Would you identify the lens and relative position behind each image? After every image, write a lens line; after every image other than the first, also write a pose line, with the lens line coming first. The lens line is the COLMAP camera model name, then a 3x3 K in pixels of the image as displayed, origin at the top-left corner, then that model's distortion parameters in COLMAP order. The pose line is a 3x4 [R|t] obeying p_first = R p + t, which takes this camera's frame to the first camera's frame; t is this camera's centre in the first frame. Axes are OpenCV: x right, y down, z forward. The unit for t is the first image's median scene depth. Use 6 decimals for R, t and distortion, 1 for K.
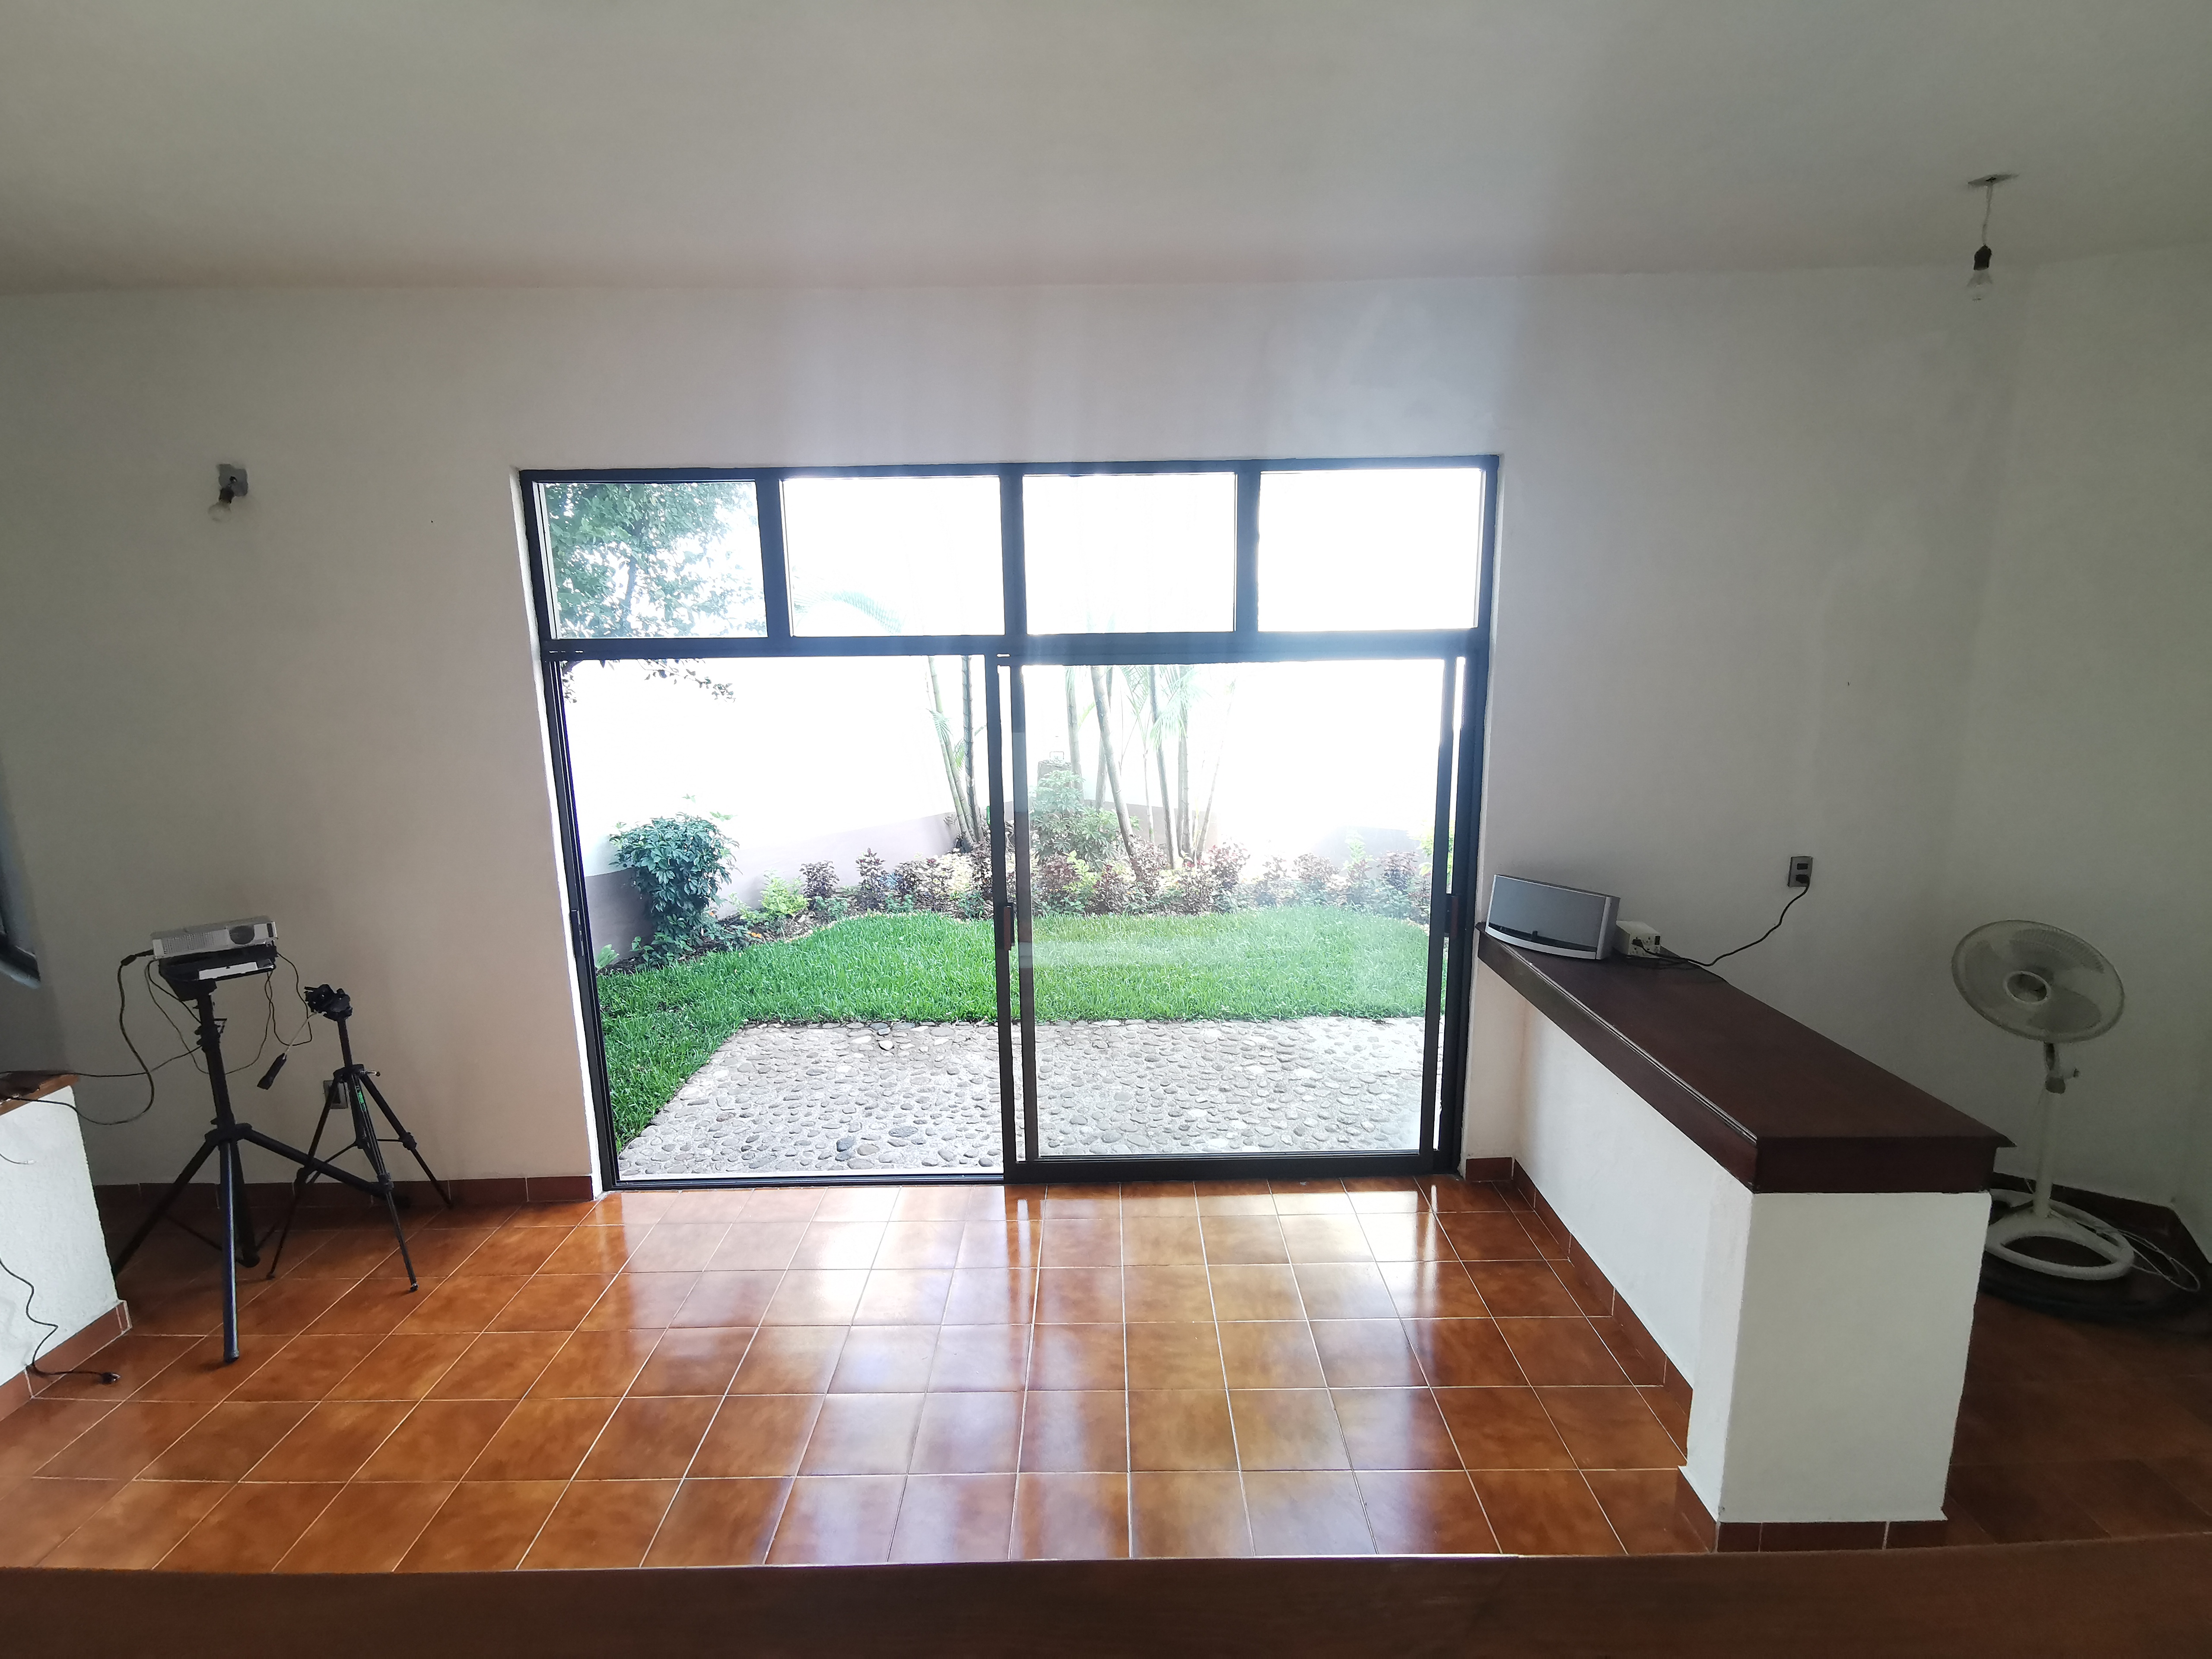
lens RADIAL K [[1014.7, 0, 1100.8], [0, 1014.7, 828.2], [0, 0, 1]] dist [-0.011639, 0.024470]
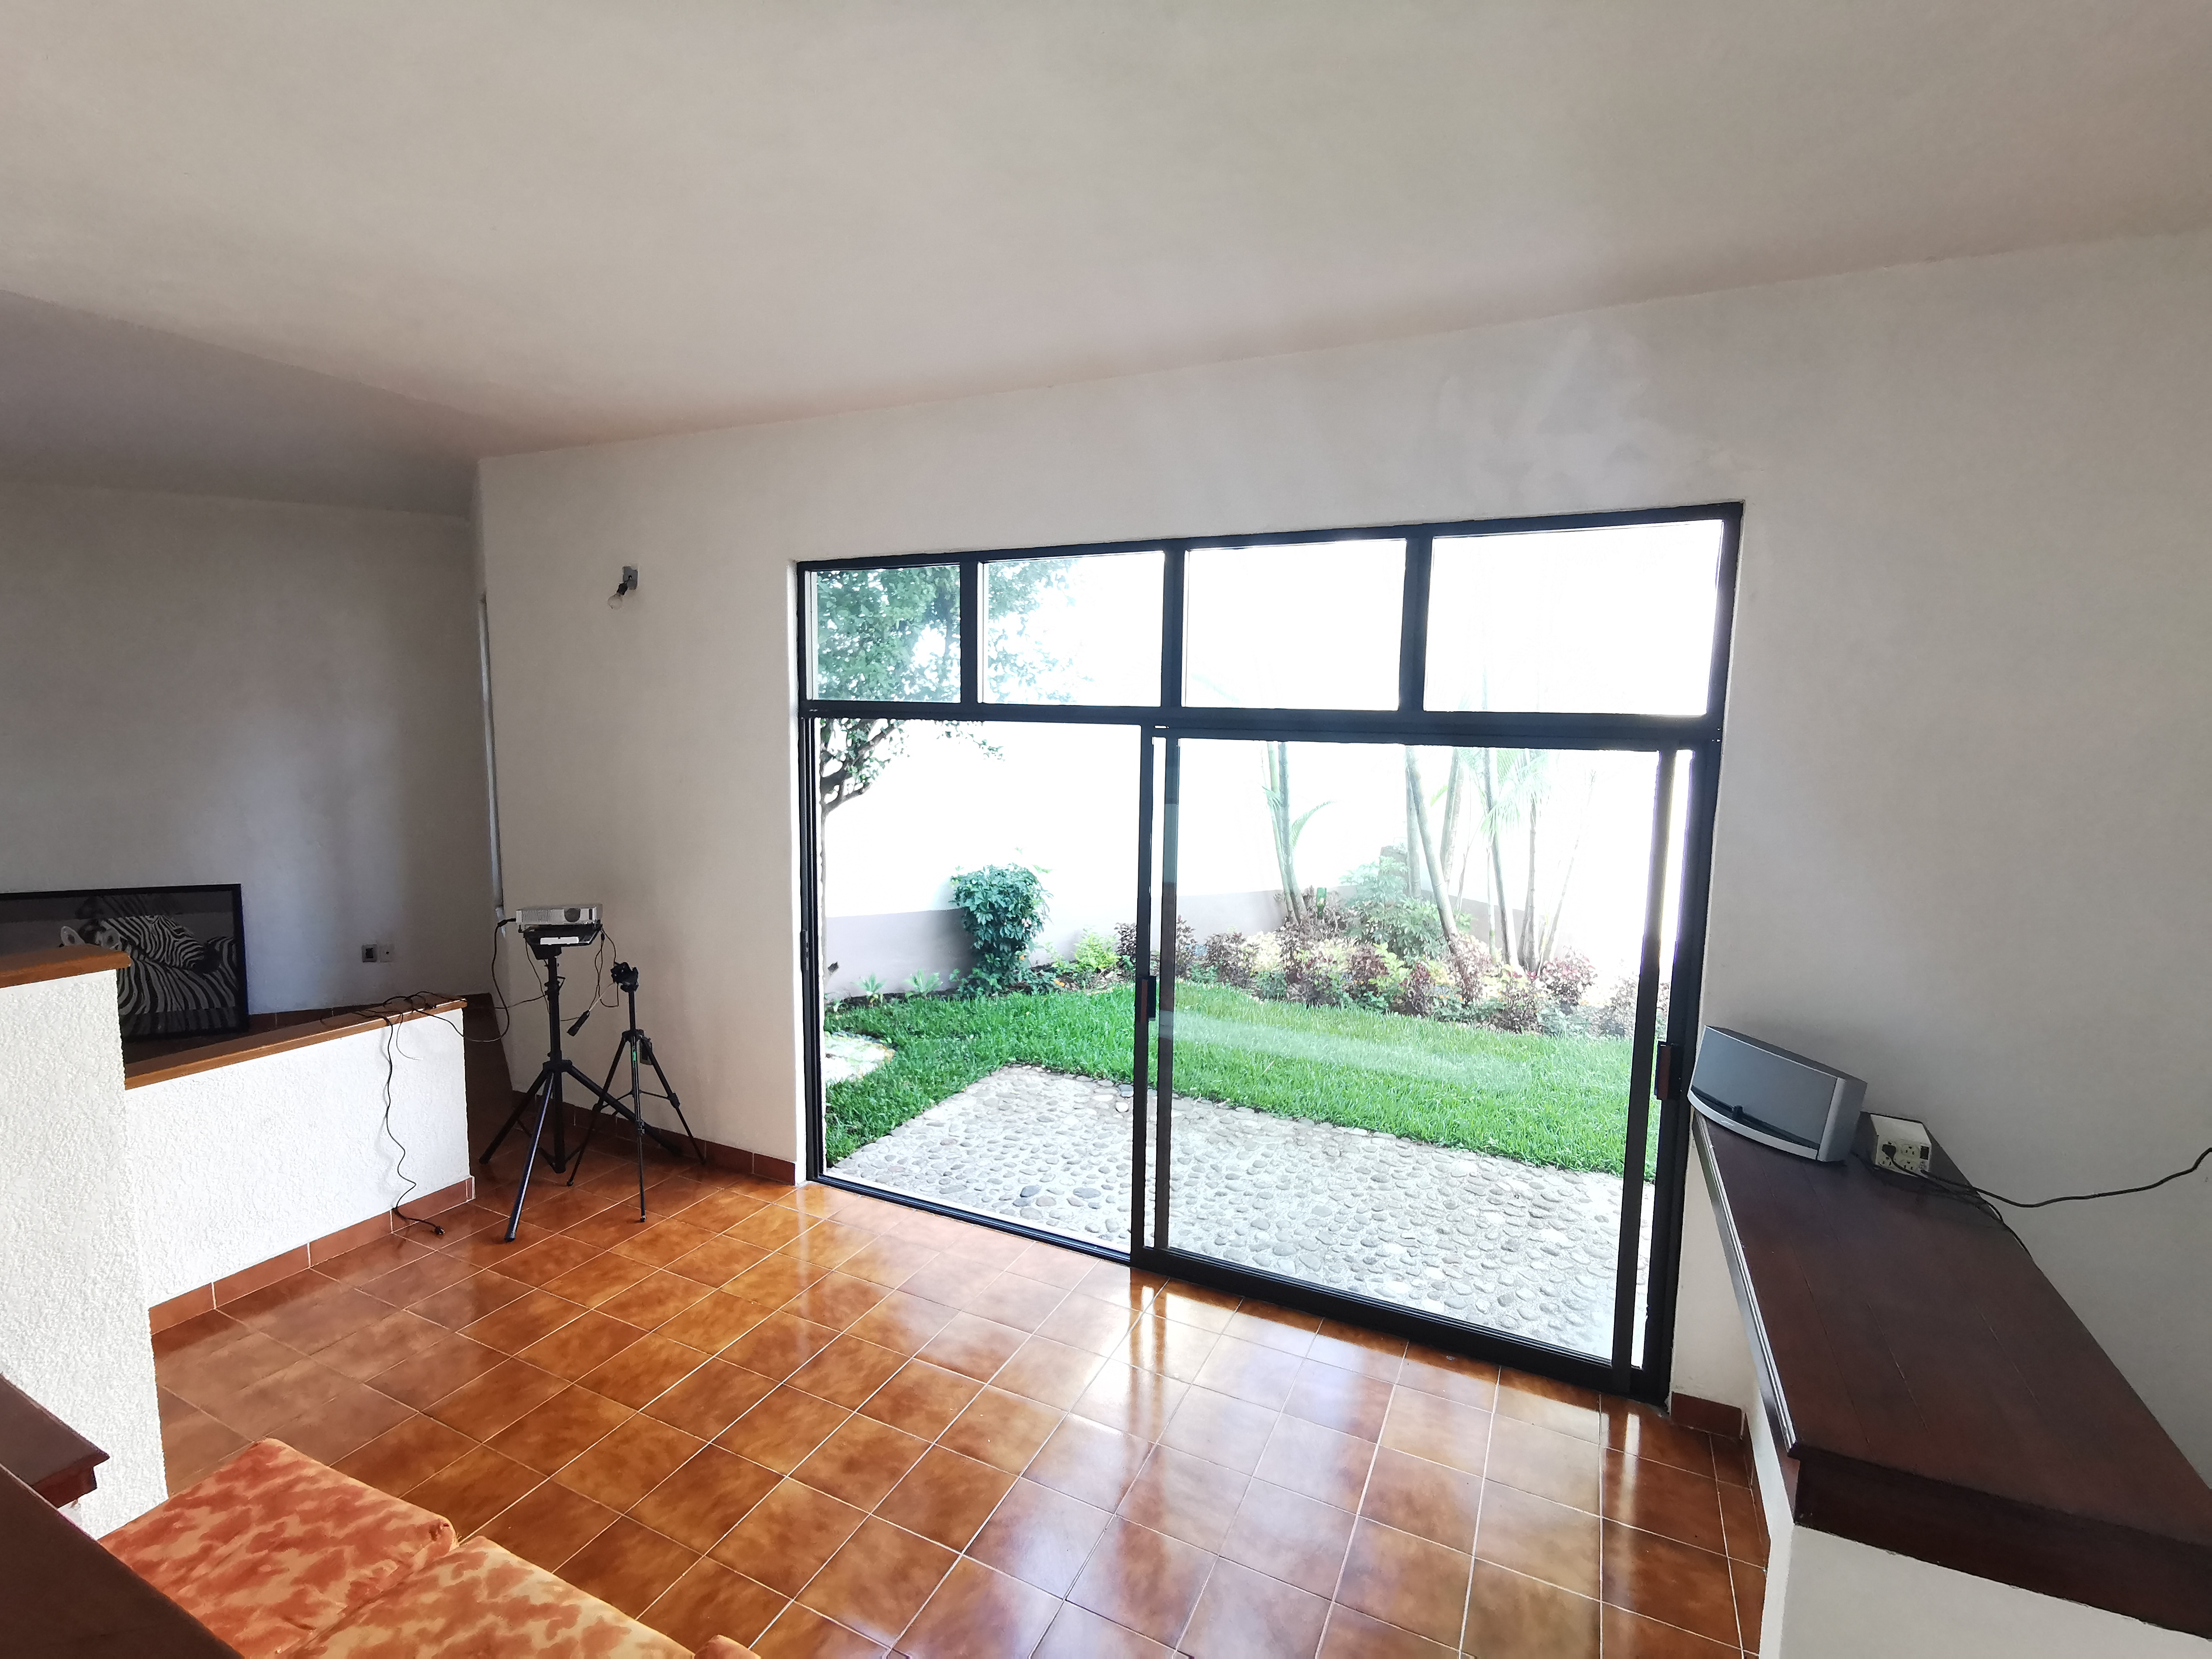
lens RADIAL K [[1014.7, 0, 1100.8], [0, 1014.7, 828.2], [0, 0, 1]] dist [-0.011639, 0.024470]
pose [[0.901915, 0.078423, -0.424735, 0.224431], [-0.110542, 0.992538, -0.051471, -0.010367], [0.417529, 0.093374, 0.903853, 0.062683]]
